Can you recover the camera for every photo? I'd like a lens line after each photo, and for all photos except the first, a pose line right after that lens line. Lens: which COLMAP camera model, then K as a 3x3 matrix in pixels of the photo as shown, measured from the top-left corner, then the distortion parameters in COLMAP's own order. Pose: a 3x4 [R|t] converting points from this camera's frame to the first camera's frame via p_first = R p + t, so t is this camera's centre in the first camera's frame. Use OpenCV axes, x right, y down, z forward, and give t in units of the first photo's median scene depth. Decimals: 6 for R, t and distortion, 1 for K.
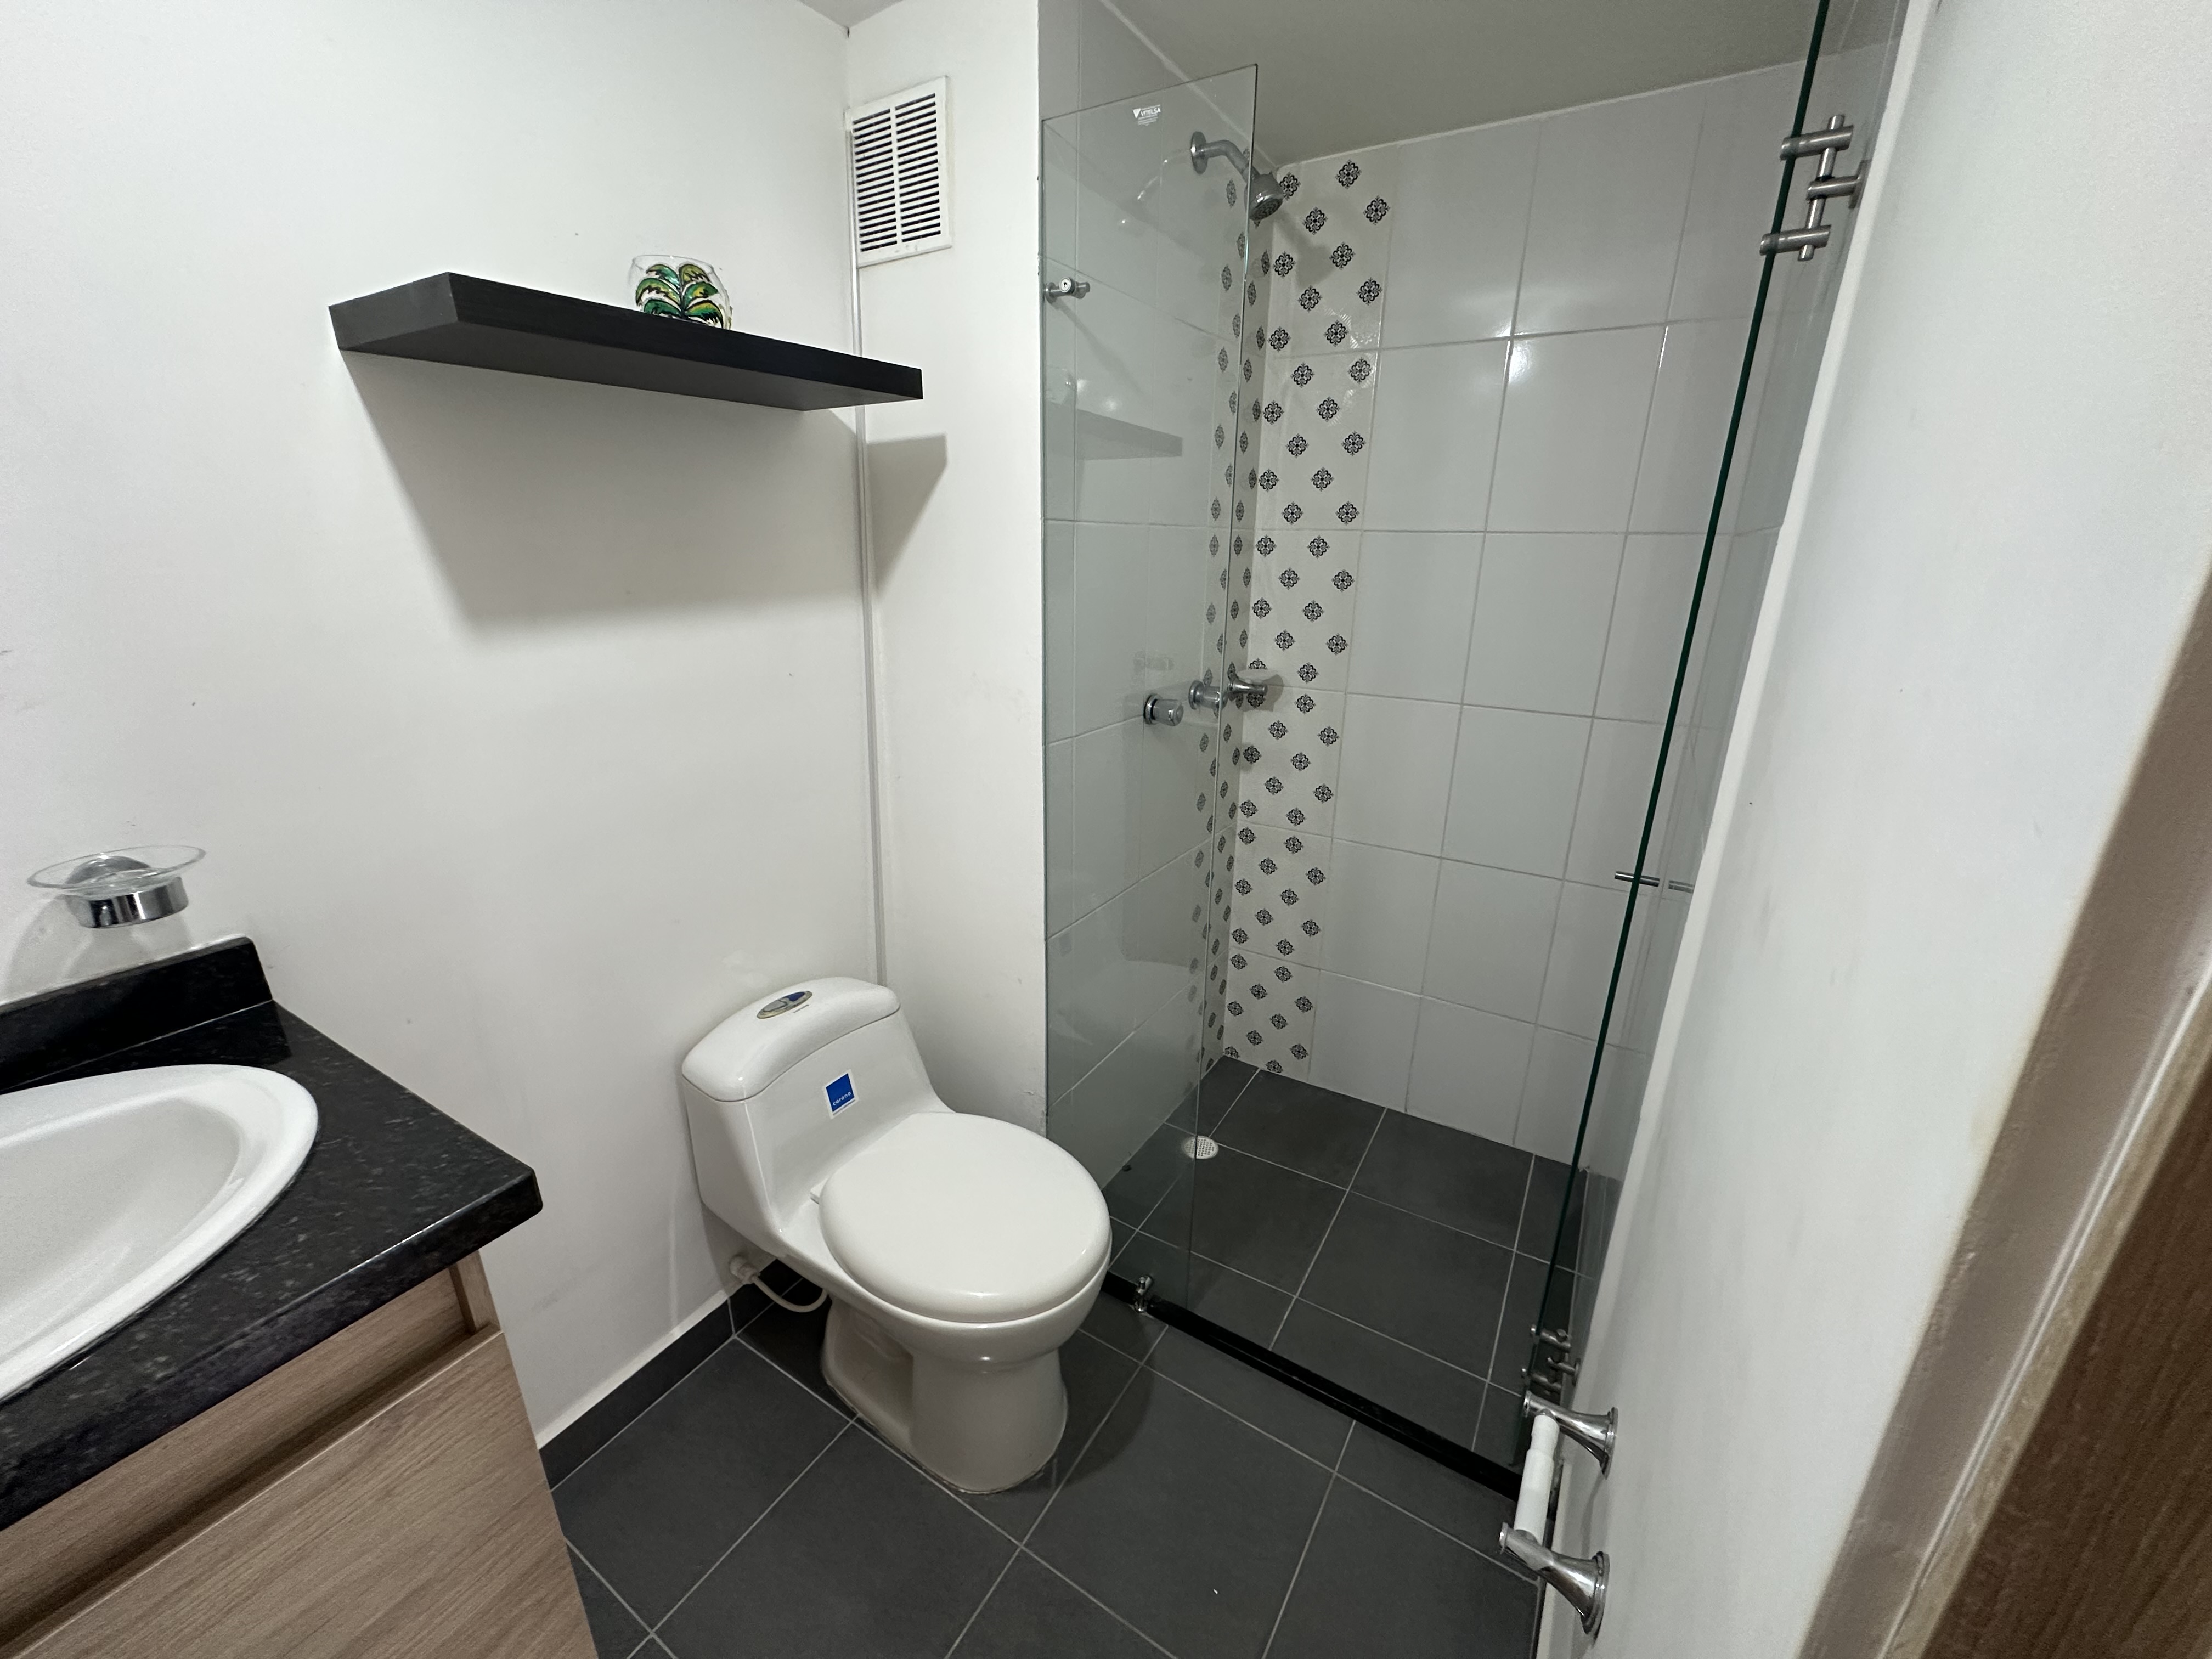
lens RADIAL K [[885.2, 0, 1107.0], [0, 885.2, 828.0], [0, 0, 1]] dist [0.000571, 0.000659]
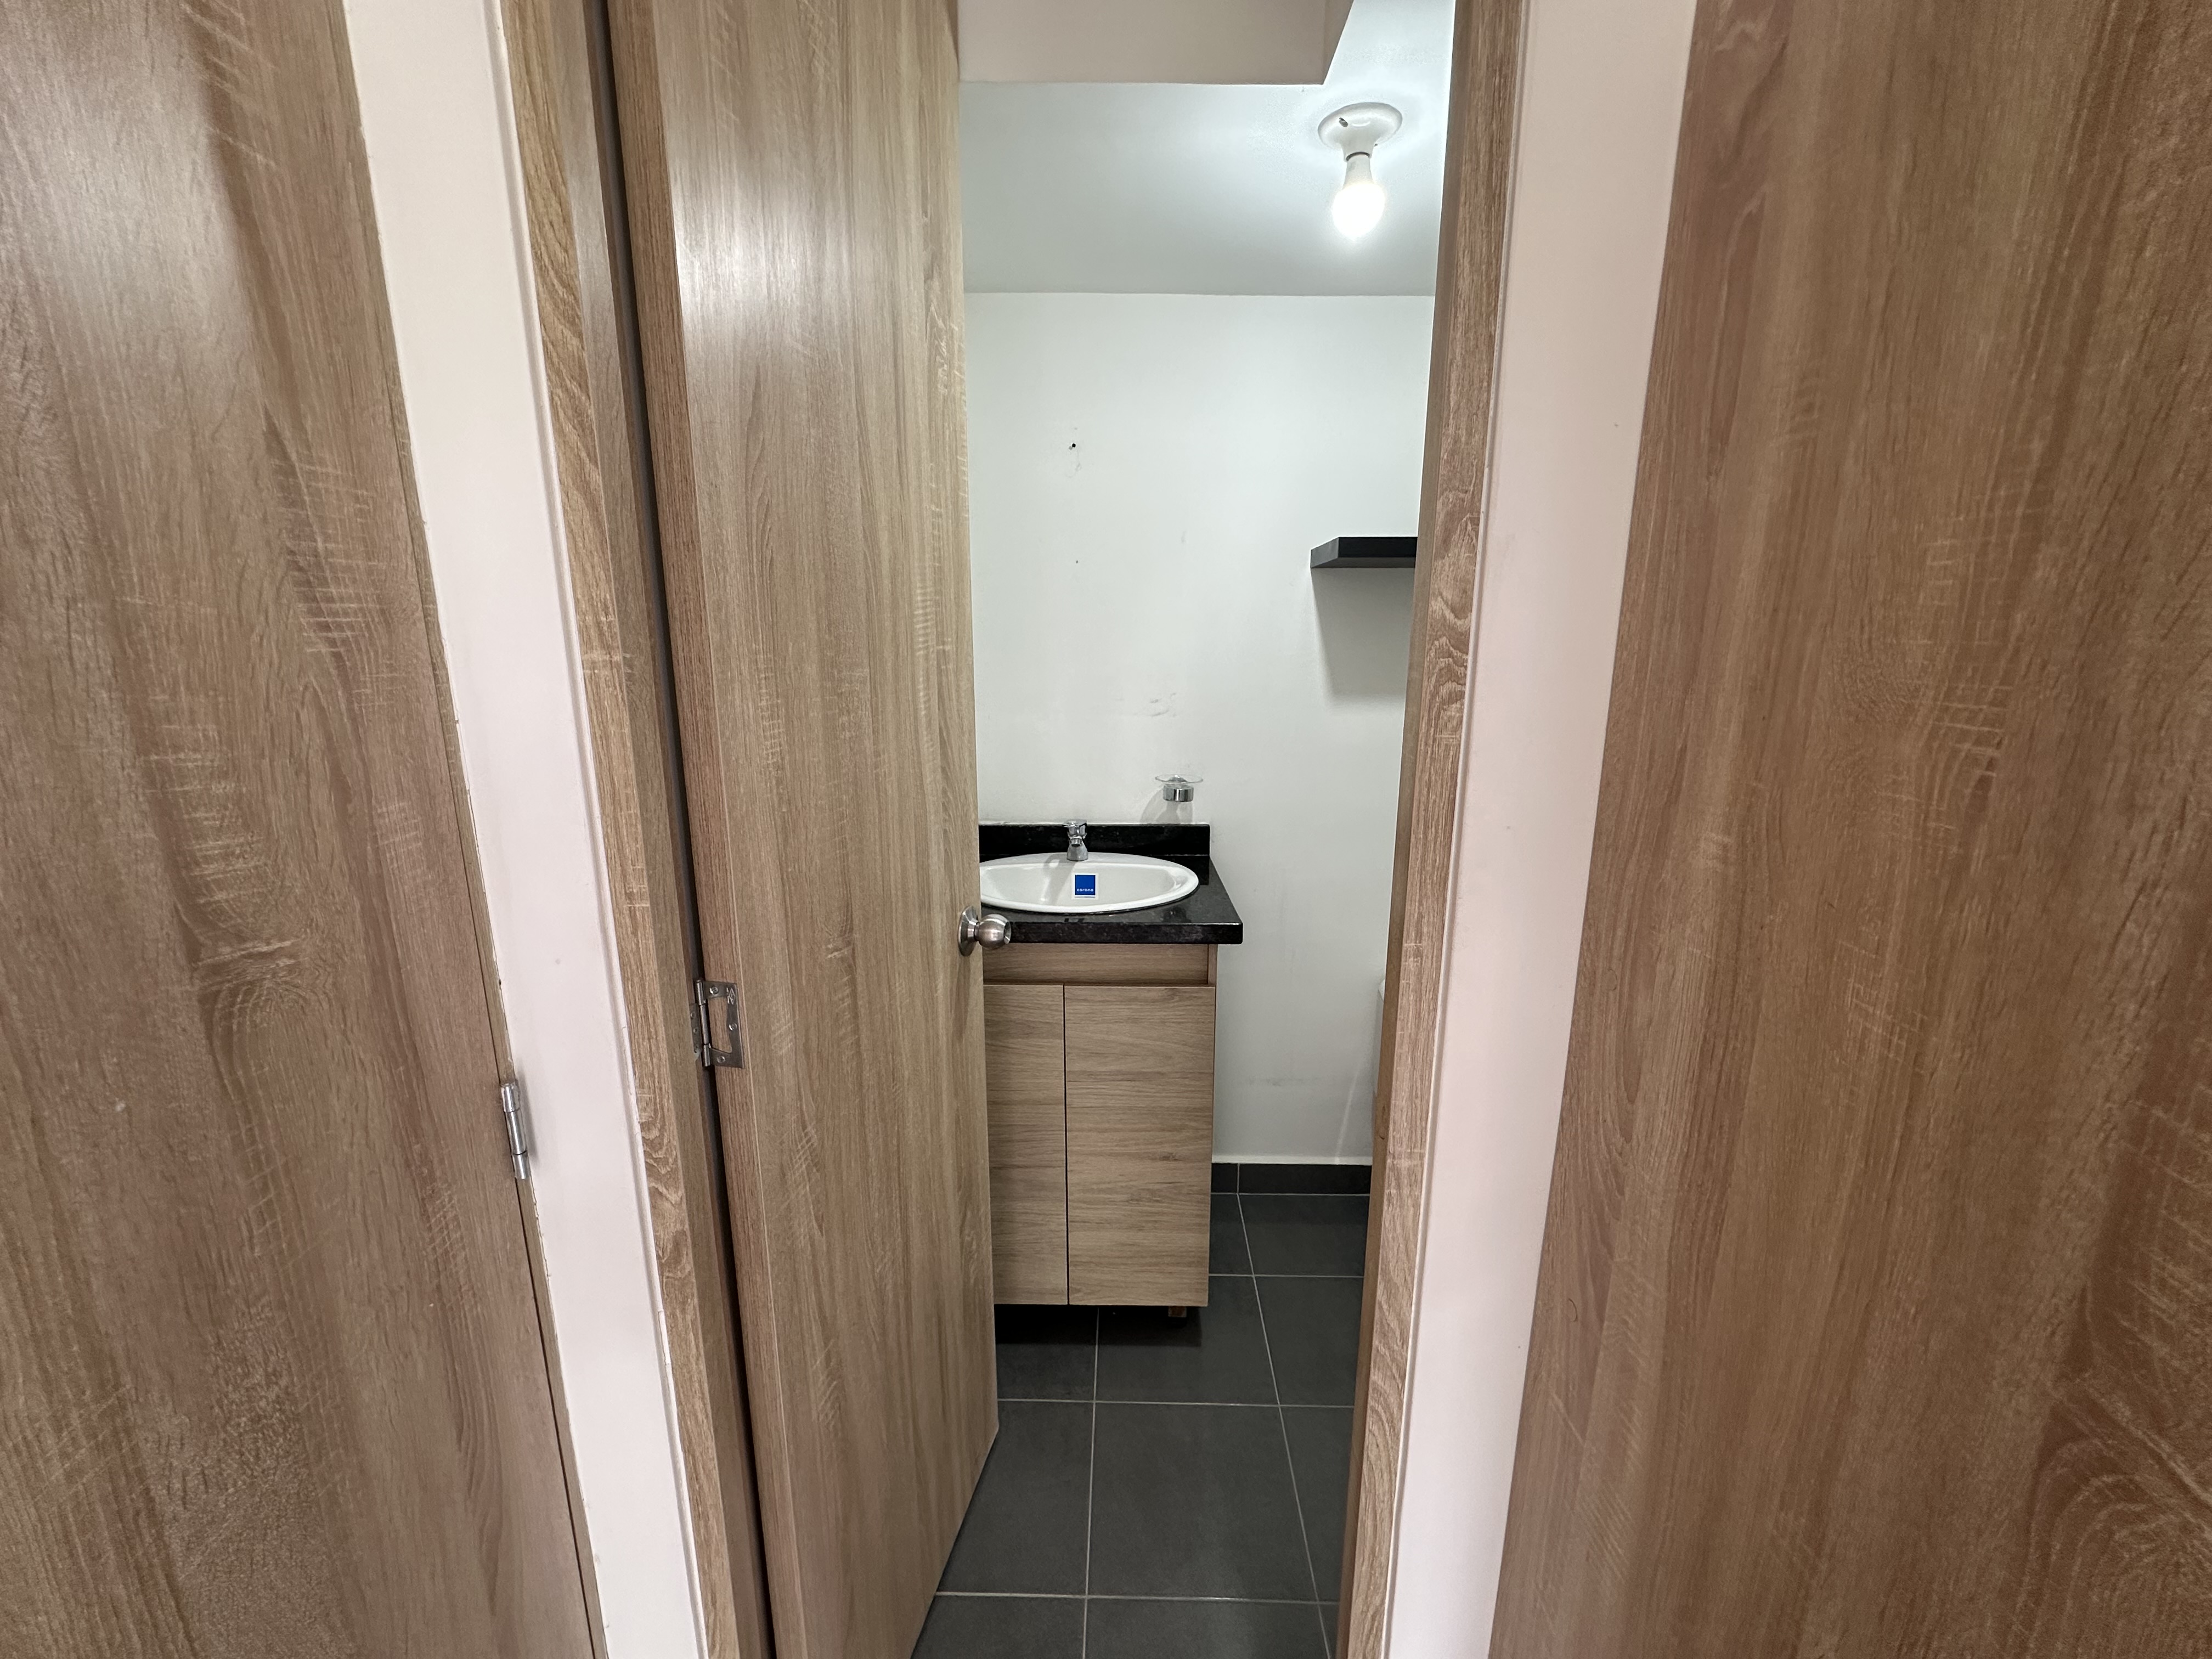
lens RADIAL K [[881.1, 0, 1107.5], [0, 881.1, 826.7], [0, 0, 1]] dist [-0.003388, 0.000463]
pose [[0.520679, 0.176106, -0.835392, 0.698238], [-0.274375, 0.961104, 0.031596, 0.117570], [0.808463, 0.212759, 0.548746, -0.394495]]
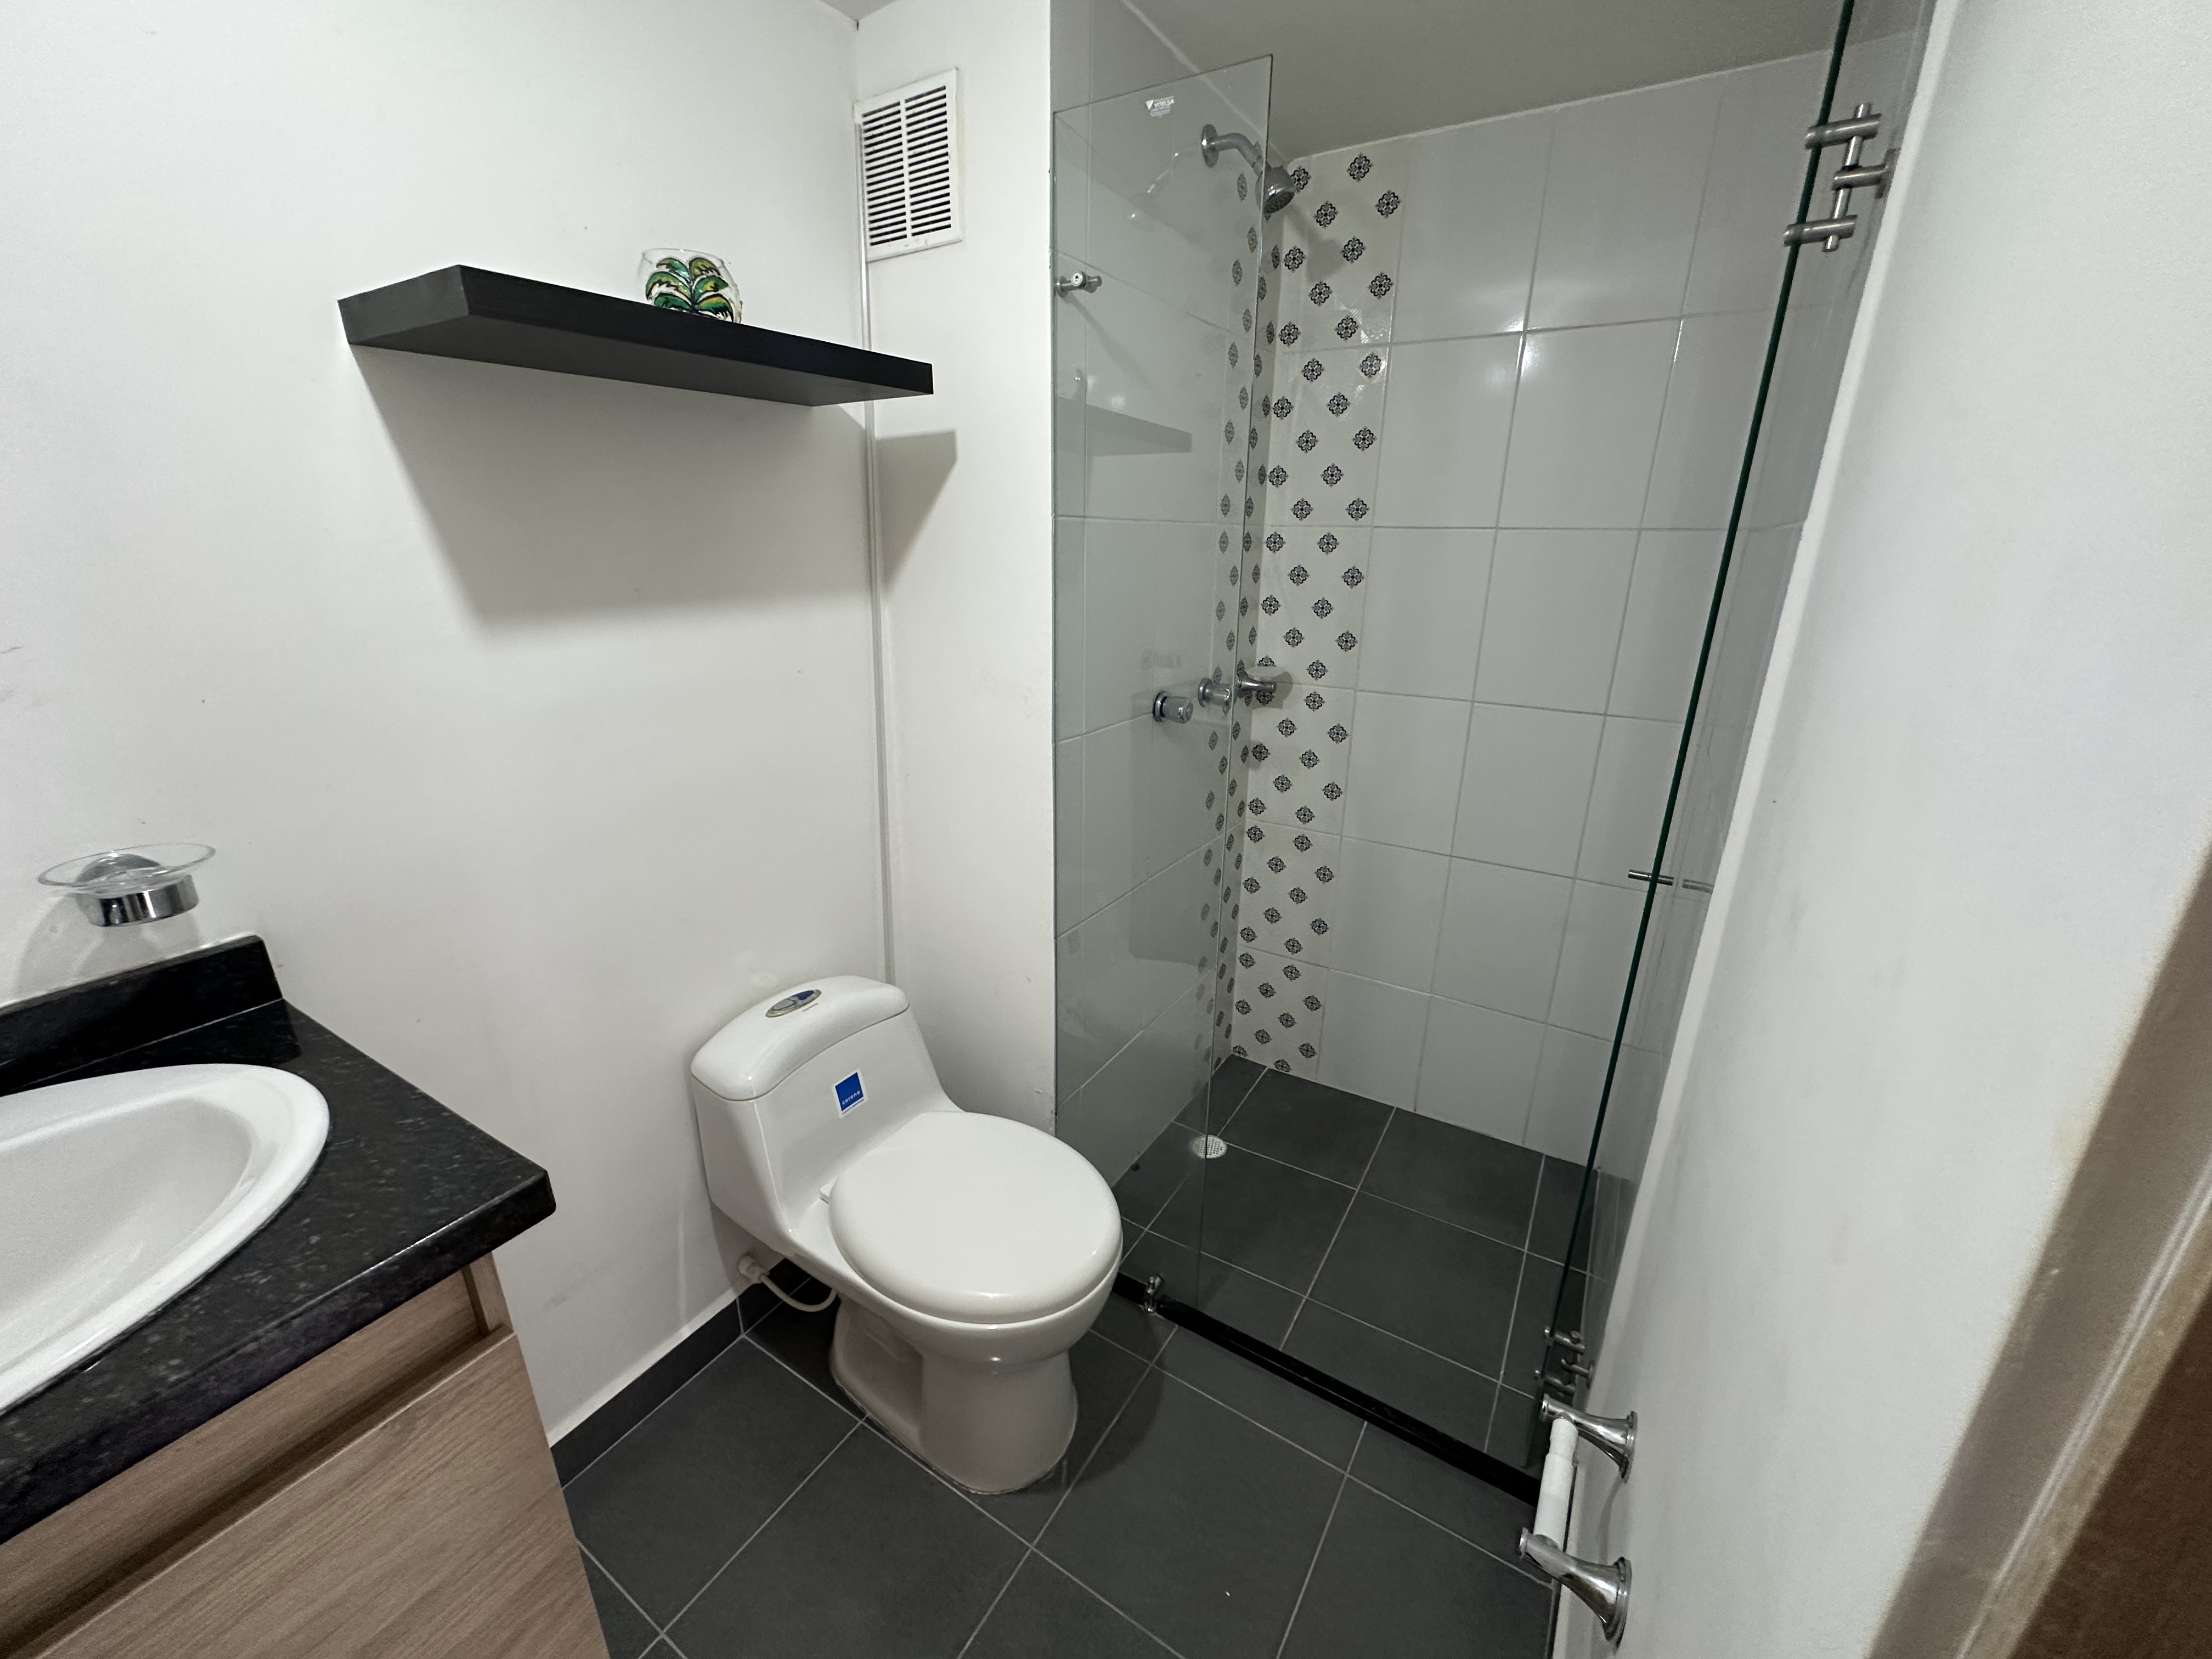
lens RADIAL K [[885.2, 0, 1107.0], [0, 885.2, 828.0], [0, 0, 1]] dist [0.000571, 0.000659]
pose [[0.999995, 0.000478, -0.003194, -0.012002], [-0.000471, 0.999997, 0.002403, -0.000289], [0.003195, -0.002402, 0.999992, 0.007941]]
